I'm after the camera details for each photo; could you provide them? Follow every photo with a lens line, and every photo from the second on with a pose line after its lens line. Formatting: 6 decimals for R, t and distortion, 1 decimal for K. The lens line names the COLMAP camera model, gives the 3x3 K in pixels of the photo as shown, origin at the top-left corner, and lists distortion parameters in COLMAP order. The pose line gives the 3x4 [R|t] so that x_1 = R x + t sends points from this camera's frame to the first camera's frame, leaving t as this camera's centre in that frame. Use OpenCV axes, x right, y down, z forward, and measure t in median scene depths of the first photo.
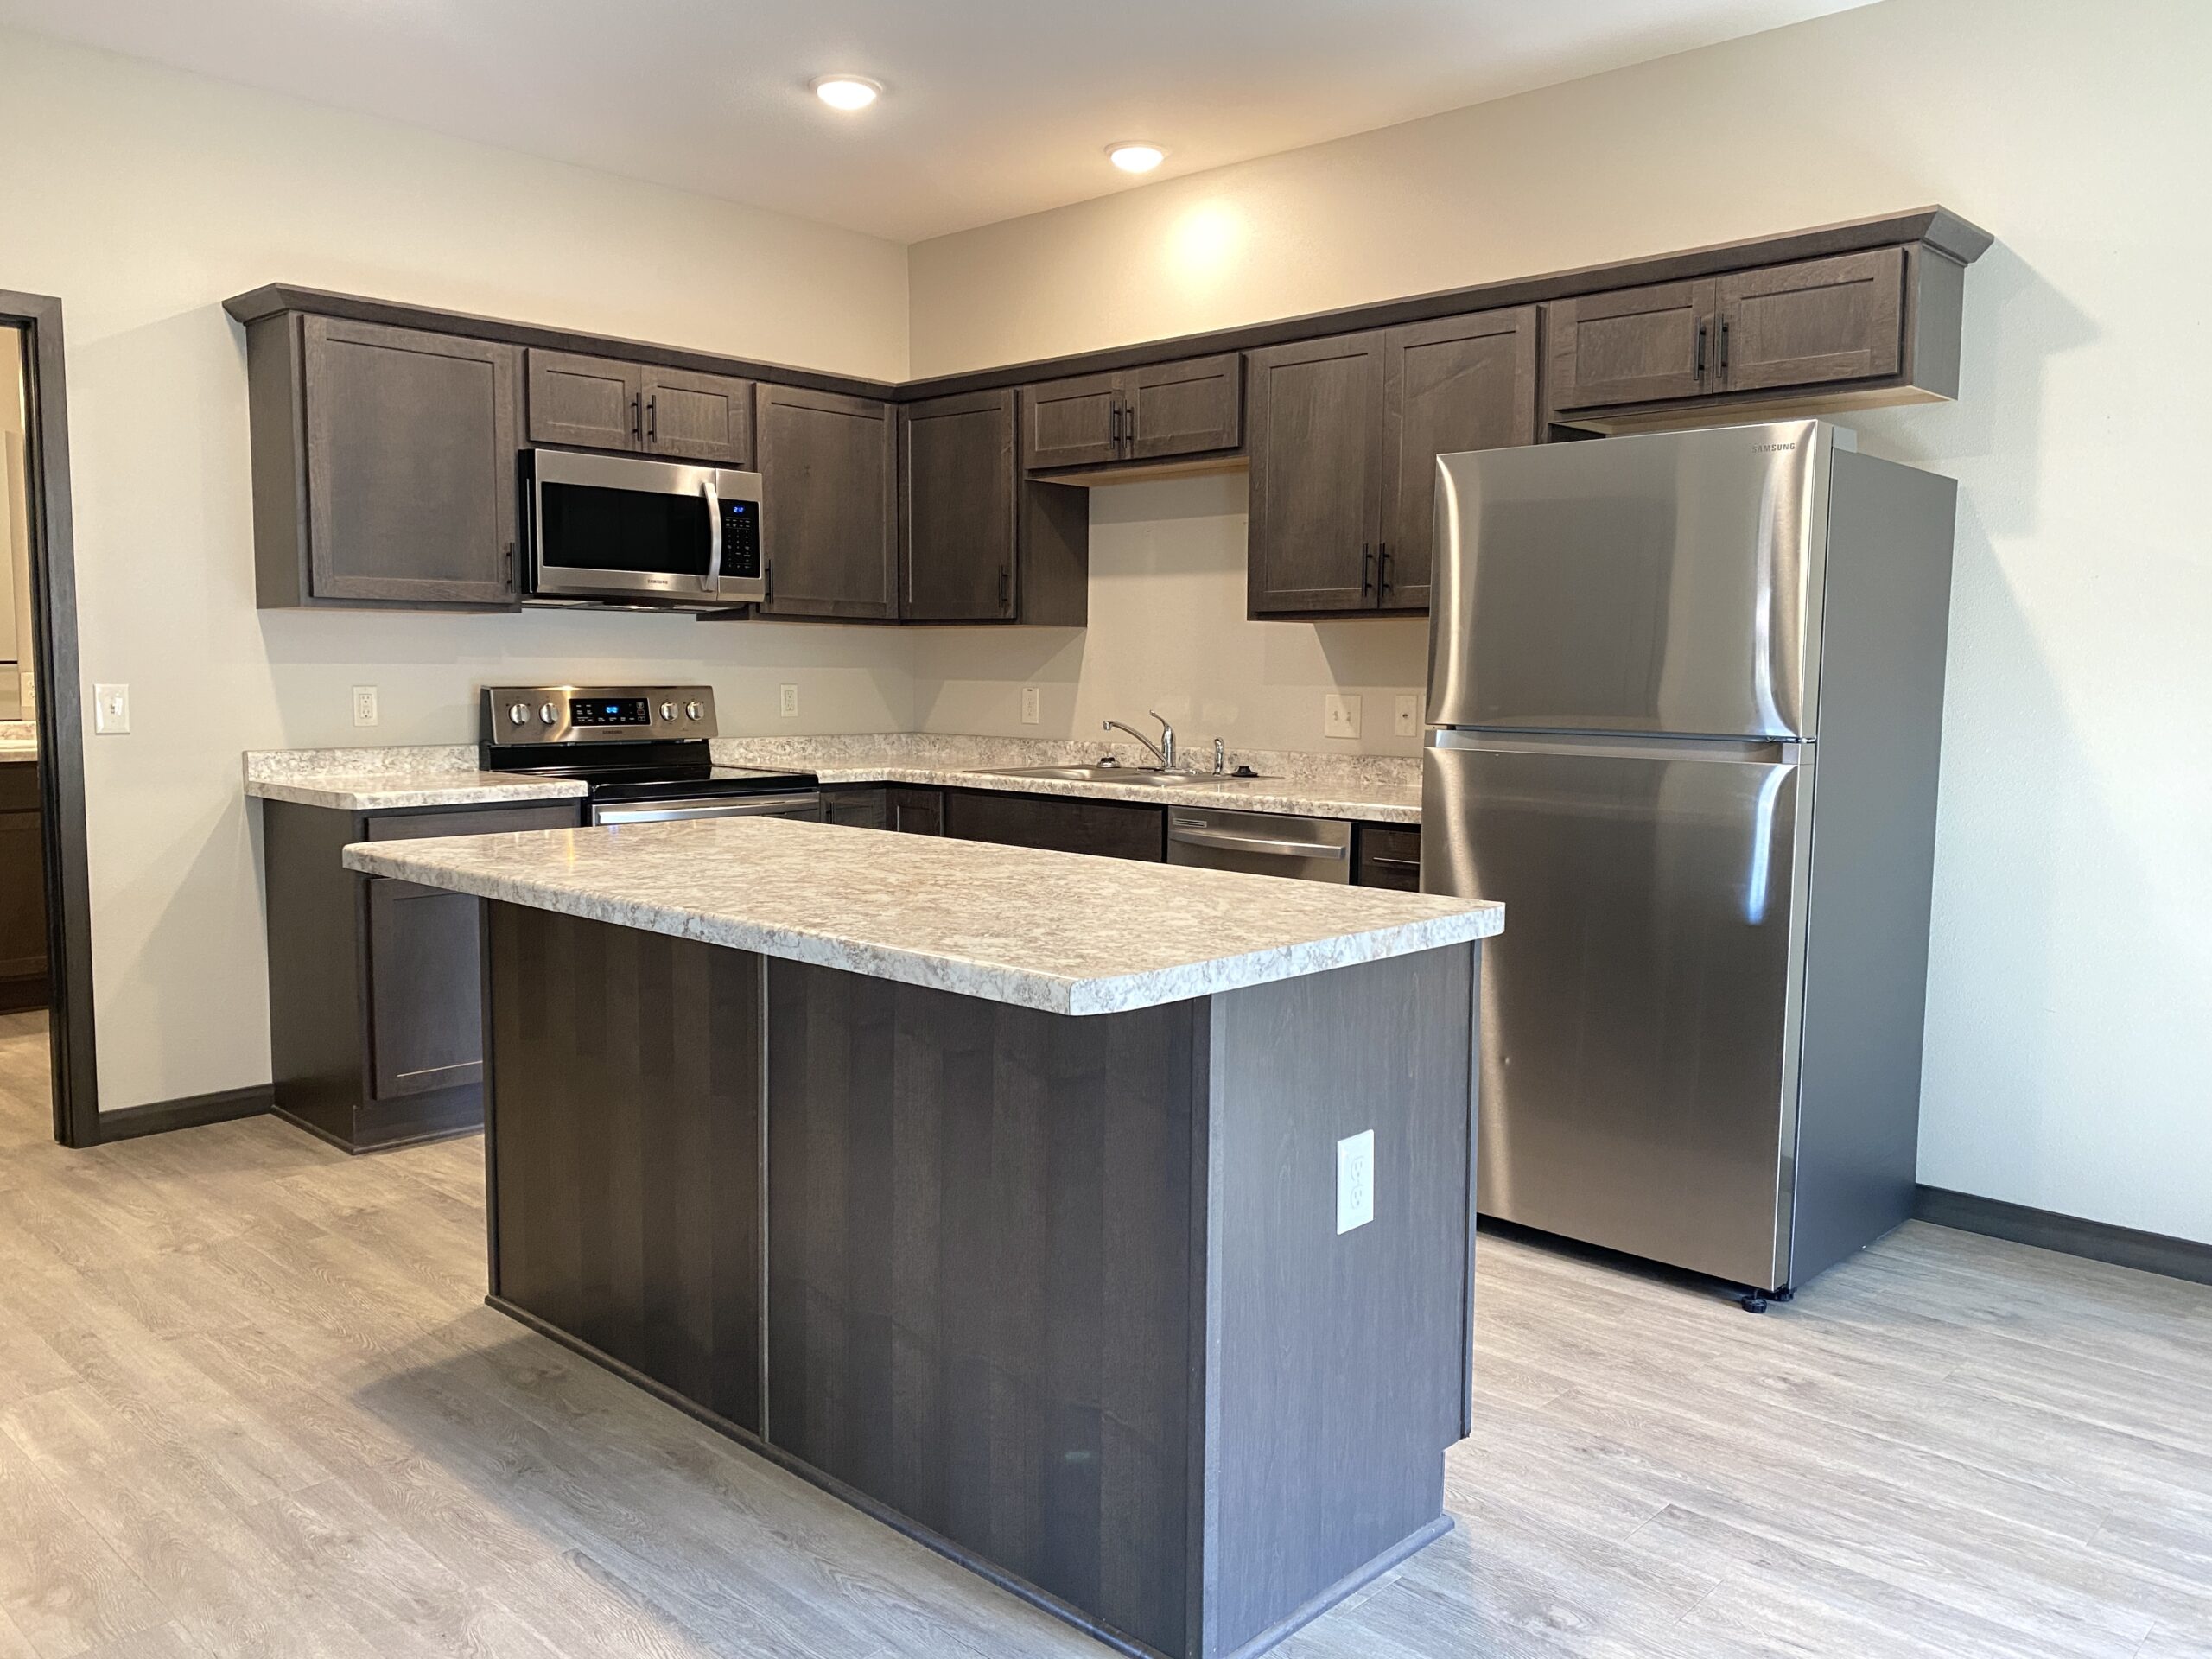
lens RADIAL K [[1691.4, 0, 1103.5], [0, 1691.4, 815.7], [0, 0, 1]] dist [0.037856, -0.038909]
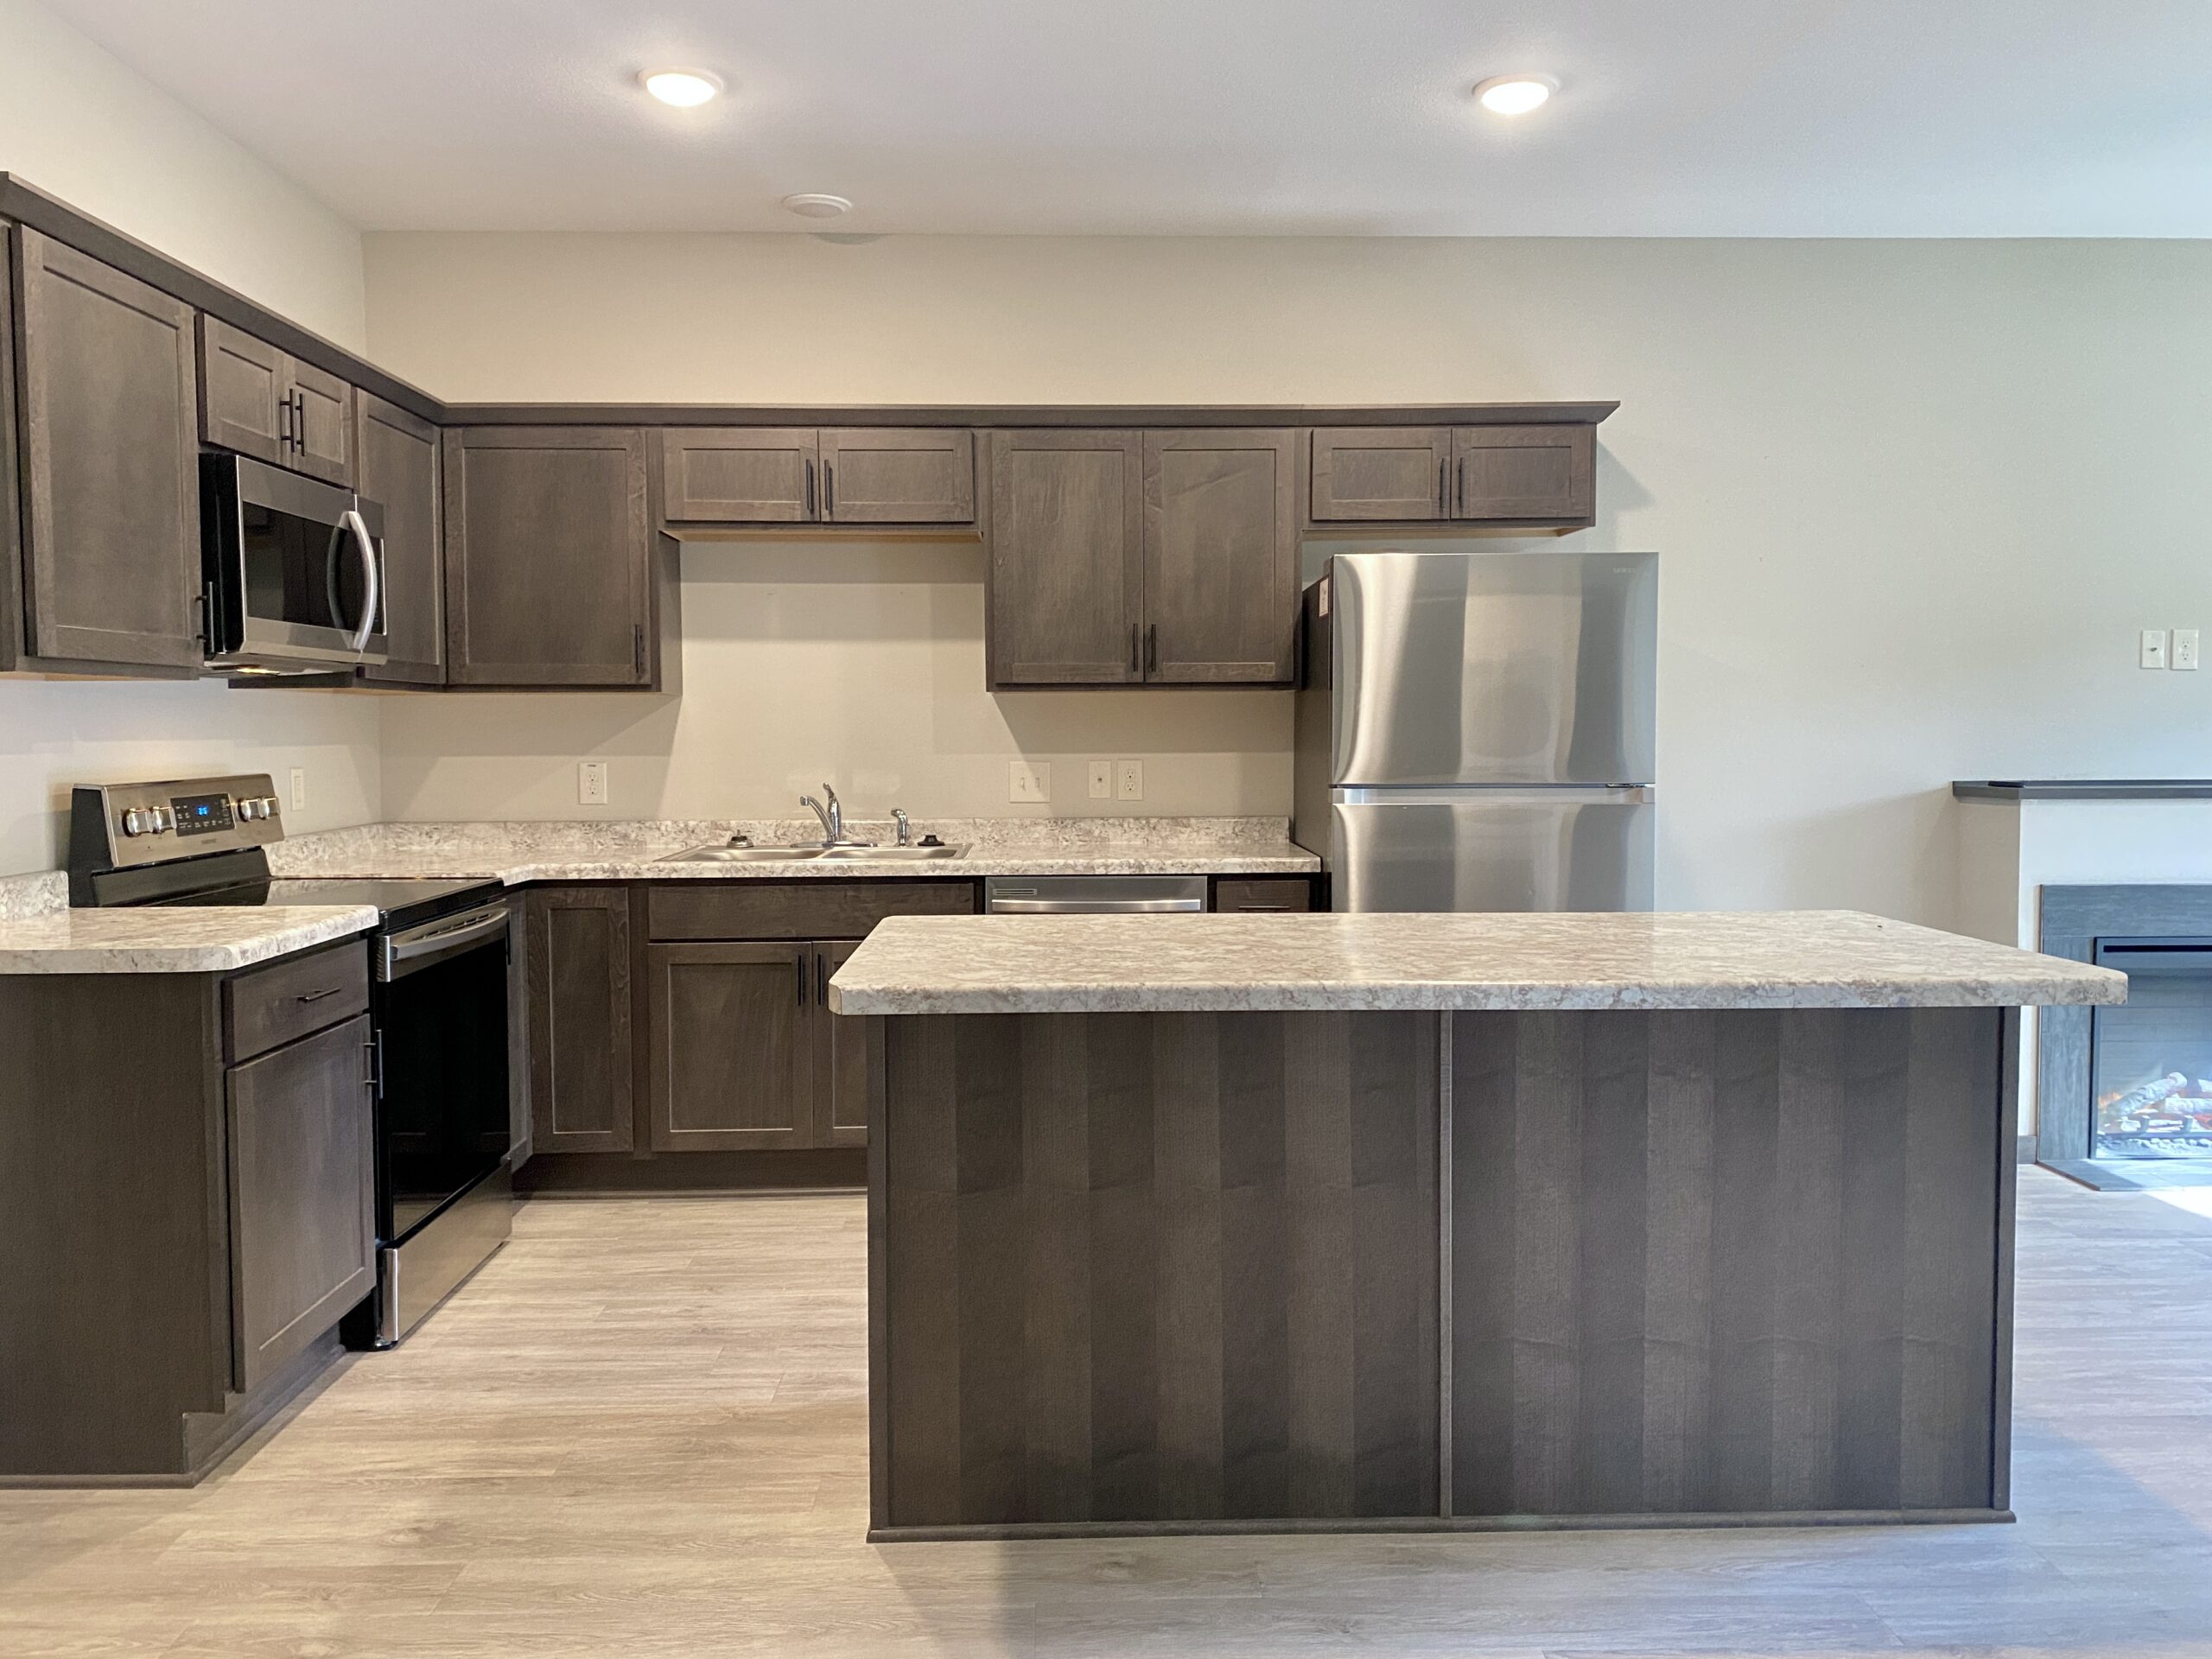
lens RADIAL K [[1691.4, 0, 1096.4], [0, 1691.4, 809.9], [0, 0, 1]] dist [0.037856, -0.038909]
pose [[0.707843, -0.047822, 0.704749, -0.657817], [0.073537, 0.997273, -0.006189, -0.036844], [-0.702532, 0.056206, 0.709430, 0.260915]]
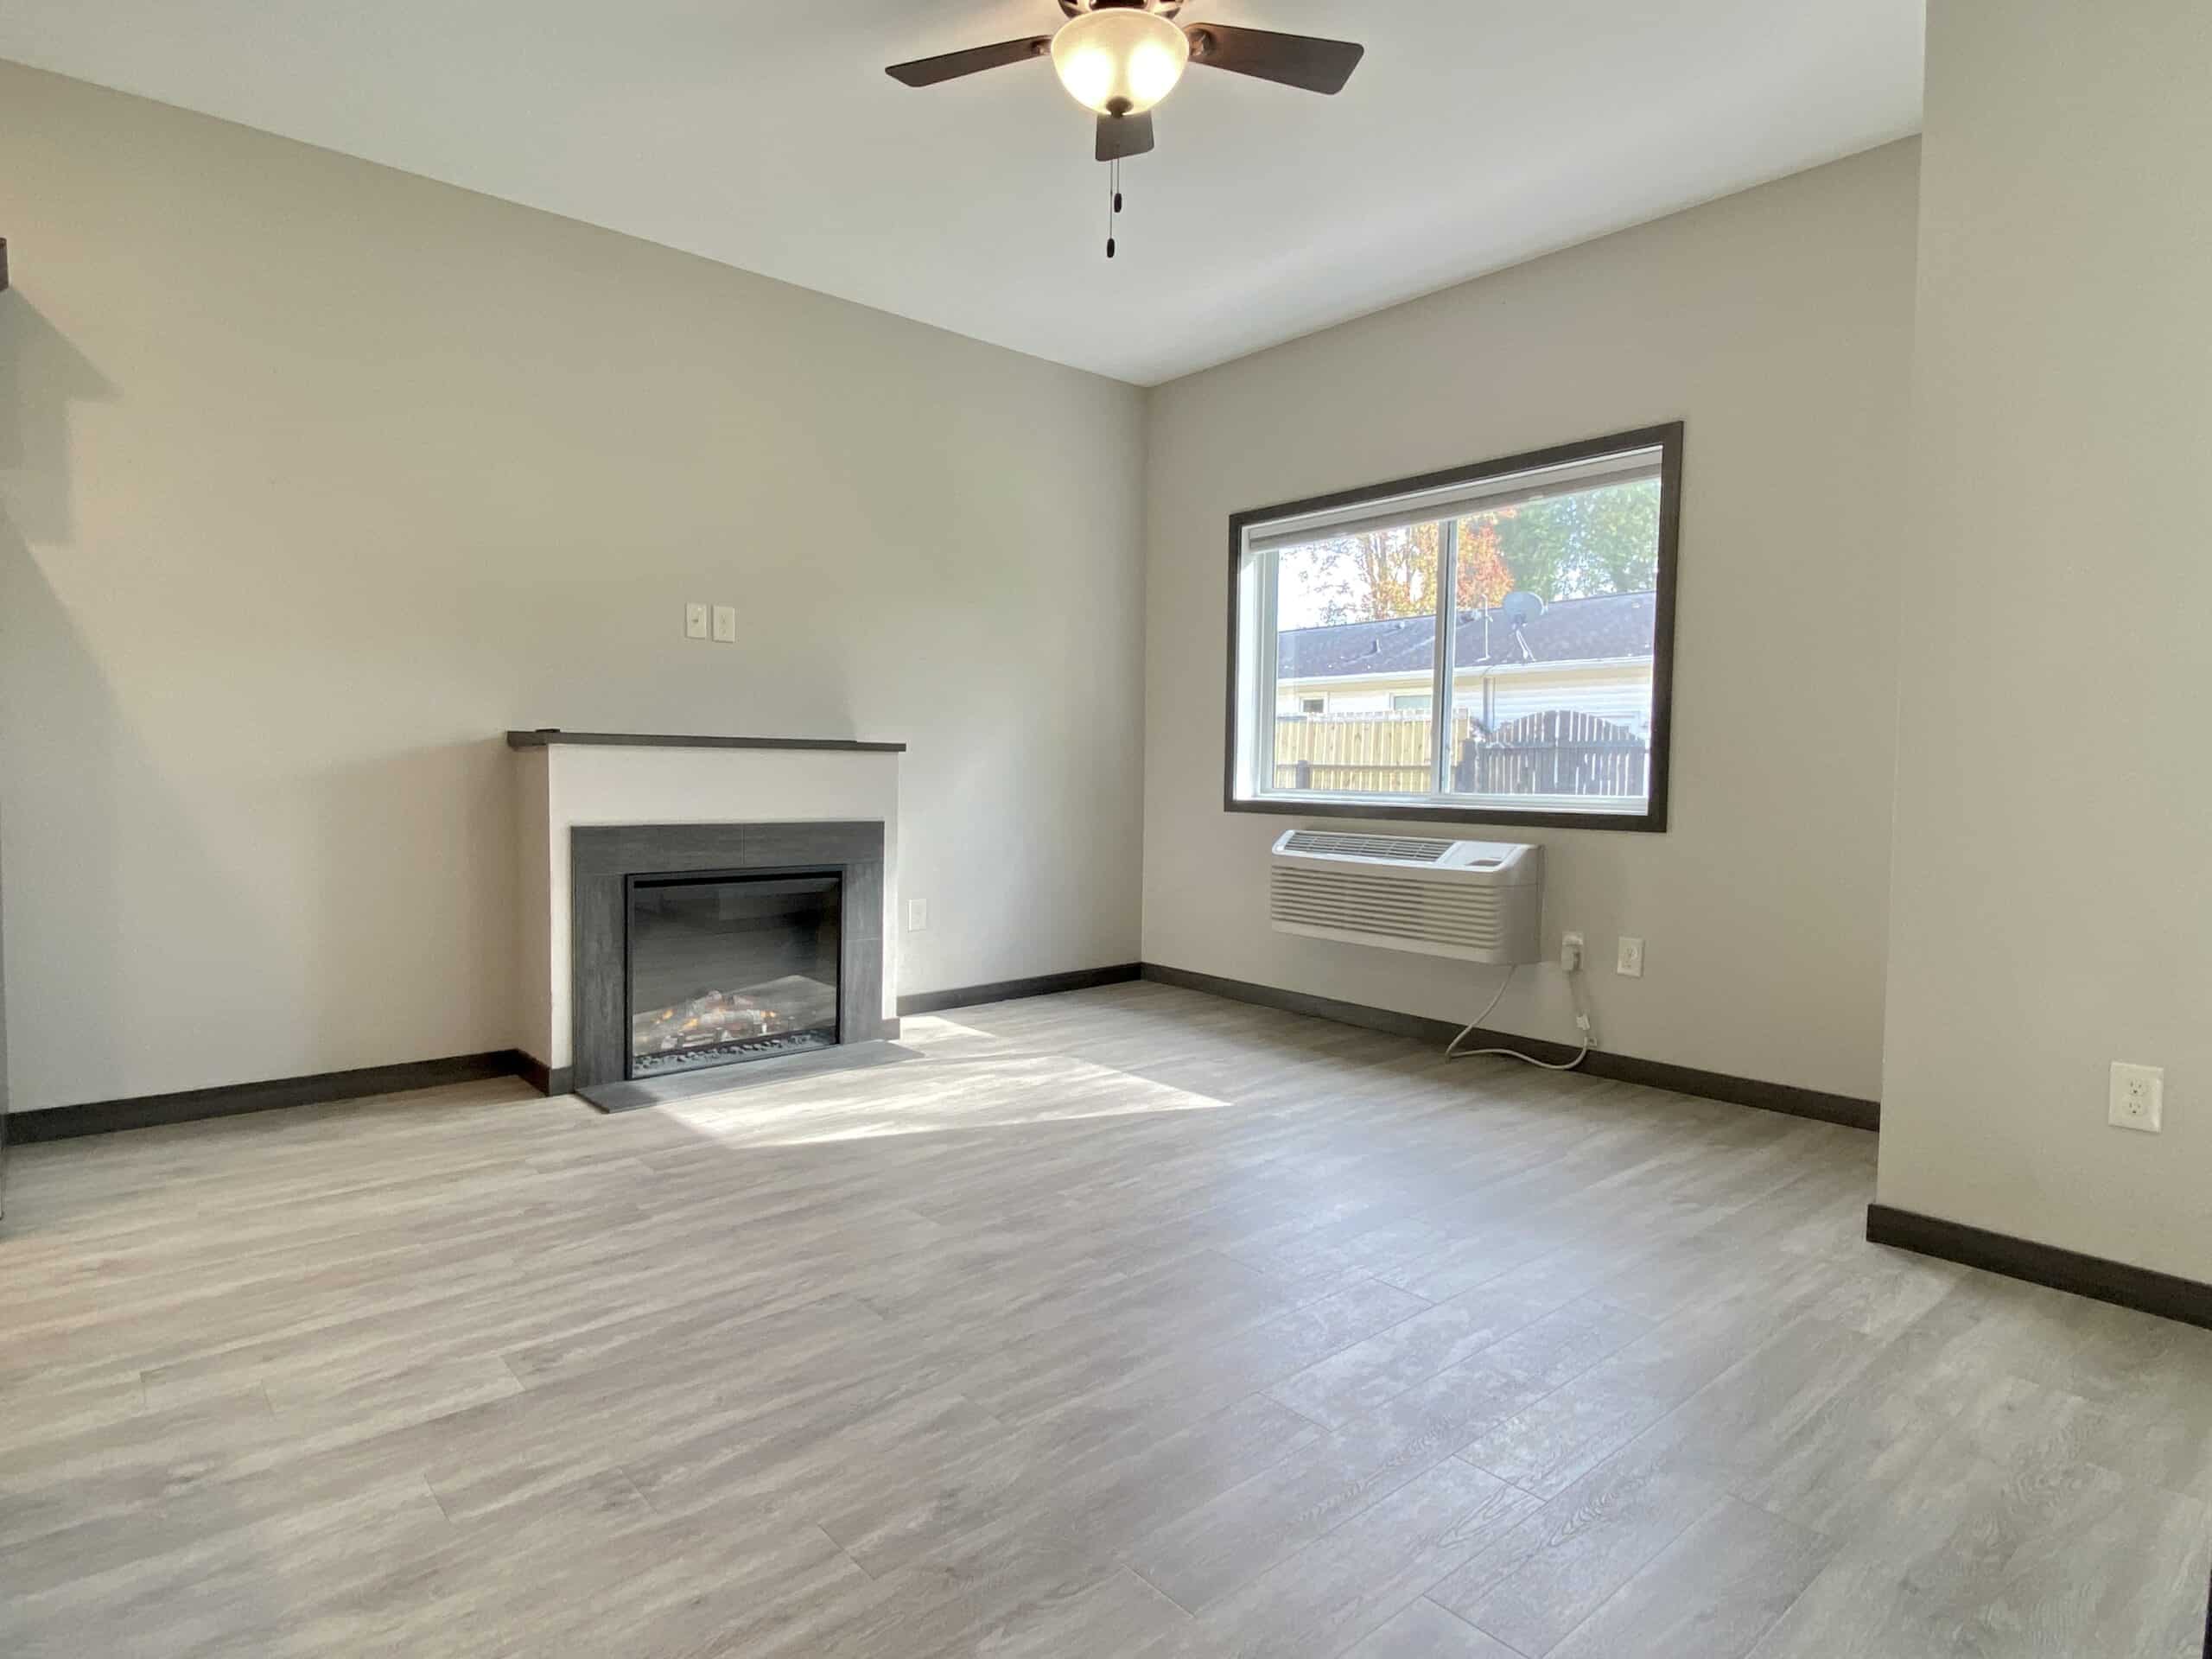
lens RADIAL K [[1215.2, 0, 1104.5], [0, 1215.2, 824.6], [0, 0, 1]] dist [0.003228, -0.005756]
pose [[0.093141, -0.054622, 0.994153, -0.214529], [0.076992, 0.995899, 0.047505, 0.040643], [-0.992672, 0.072117, 0.096965, 0.175151]]
